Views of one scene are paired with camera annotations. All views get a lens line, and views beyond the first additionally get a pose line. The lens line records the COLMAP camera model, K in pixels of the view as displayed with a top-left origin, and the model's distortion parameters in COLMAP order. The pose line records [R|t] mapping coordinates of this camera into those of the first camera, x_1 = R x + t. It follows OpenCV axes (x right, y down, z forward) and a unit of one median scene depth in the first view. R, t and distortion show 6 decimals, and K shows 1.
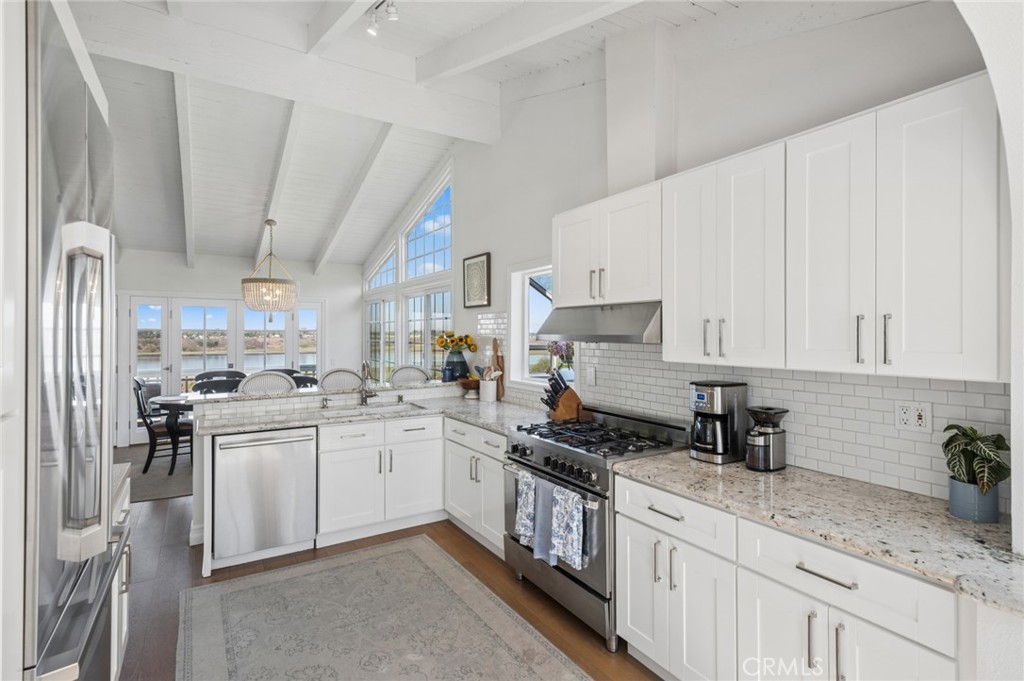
lens RADIAL K [[490.7, 0, 526.9], [0, 490.7, 331.8], [0, 0, 1]] dist [0.007817, -0.002993]
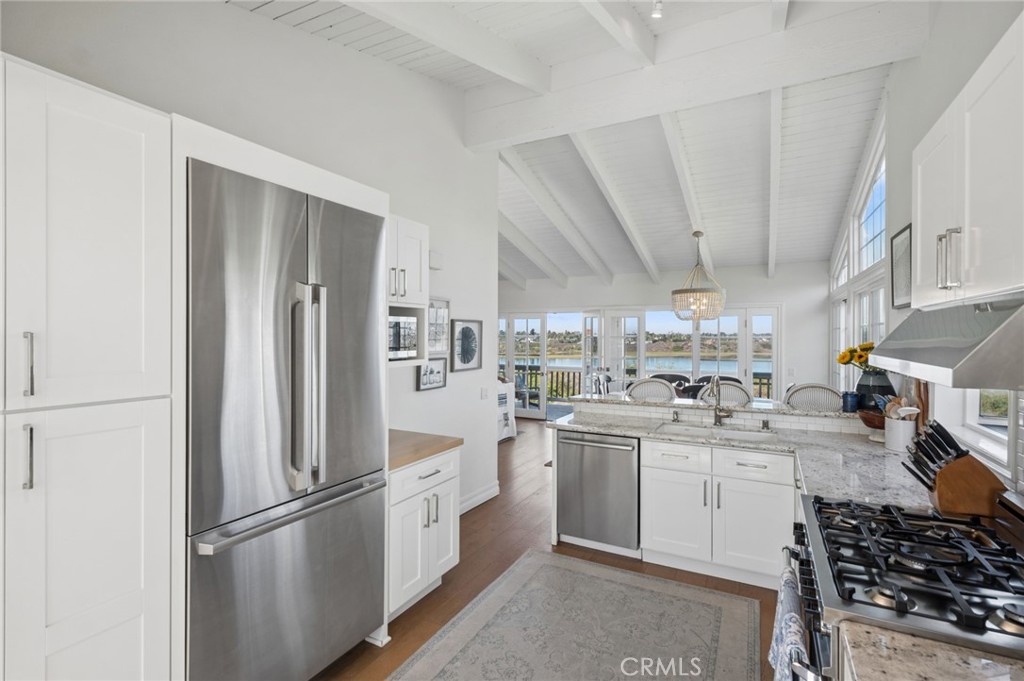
lens RADIAL K [[480.1, 0, 519.9], [0, 480.1, 337.6], [0, 0, 1]] dist [-0.003857, 0.000066]
pose [[0.485160, 0.004532, -0.874414, 0.252393], [0.000569, 0.999985, 0.005498, -0.014113], [0.874425, -0.003165, 0.485150, 0.266917]]
